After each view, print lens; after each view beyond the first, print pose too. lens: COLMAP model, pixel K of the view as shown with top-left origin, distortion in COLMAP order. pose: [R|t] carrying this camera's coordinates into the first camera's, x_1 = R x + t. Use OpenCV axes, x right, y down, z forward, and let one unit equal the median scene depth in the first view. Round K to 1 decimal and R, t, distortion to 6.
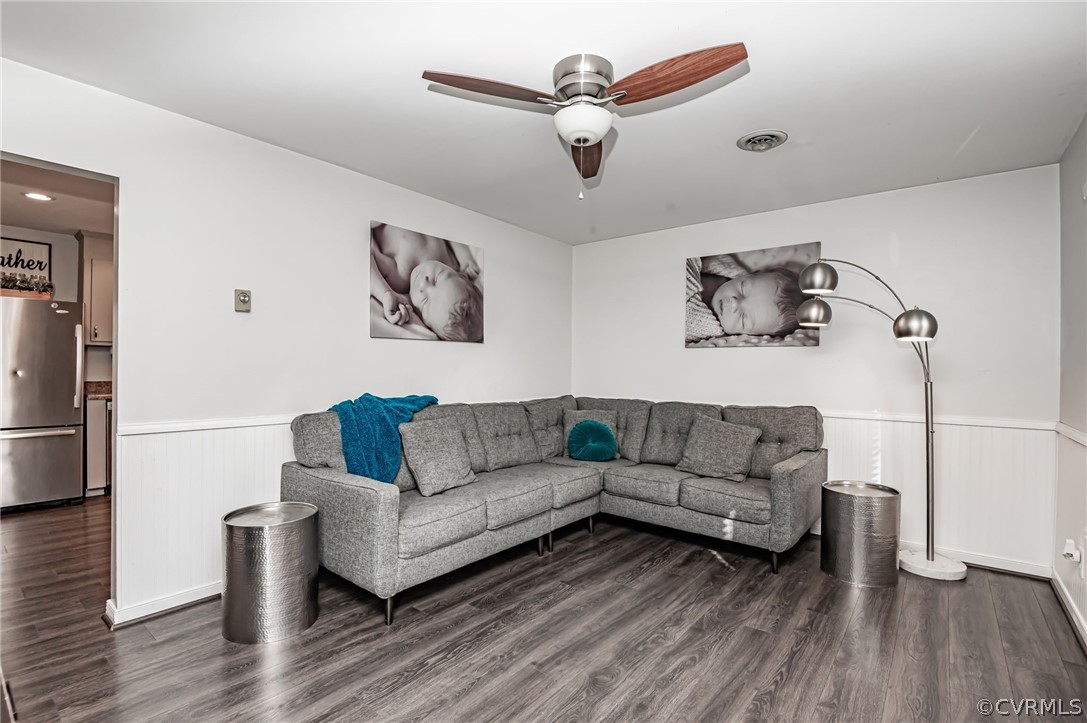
lens RADIAL K [[507.7, 0, 544.8], [0, 507.7, 371.3], [0, 0, 1]] dist [-0.007104, -0.000730]
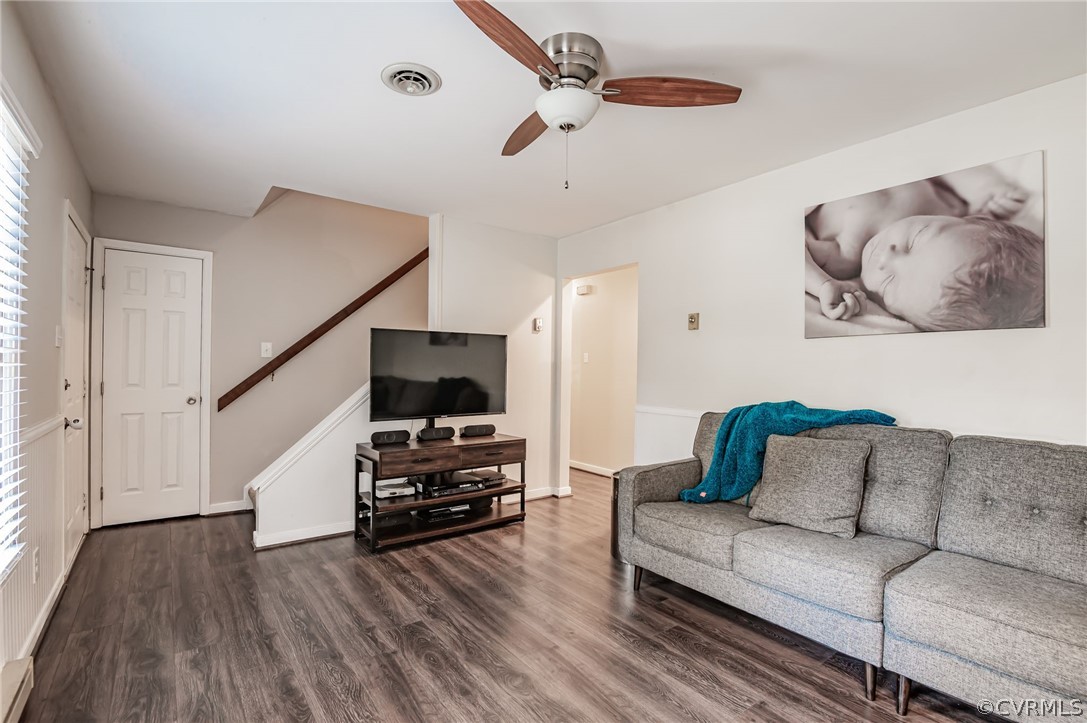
lens RADIAL K [[507.7, 0, 544.8], [0, 507.7, 371.3], [0, 0, 1]] dist [-0.007104, -0.000730]
pose [[-0.247340, -0.008052, -0.968895, 0.606769], [-0.016590, 0.999854, -0.004074, 0.002049], [0.968787, 0.015066, -0.247438, 0.739027]]
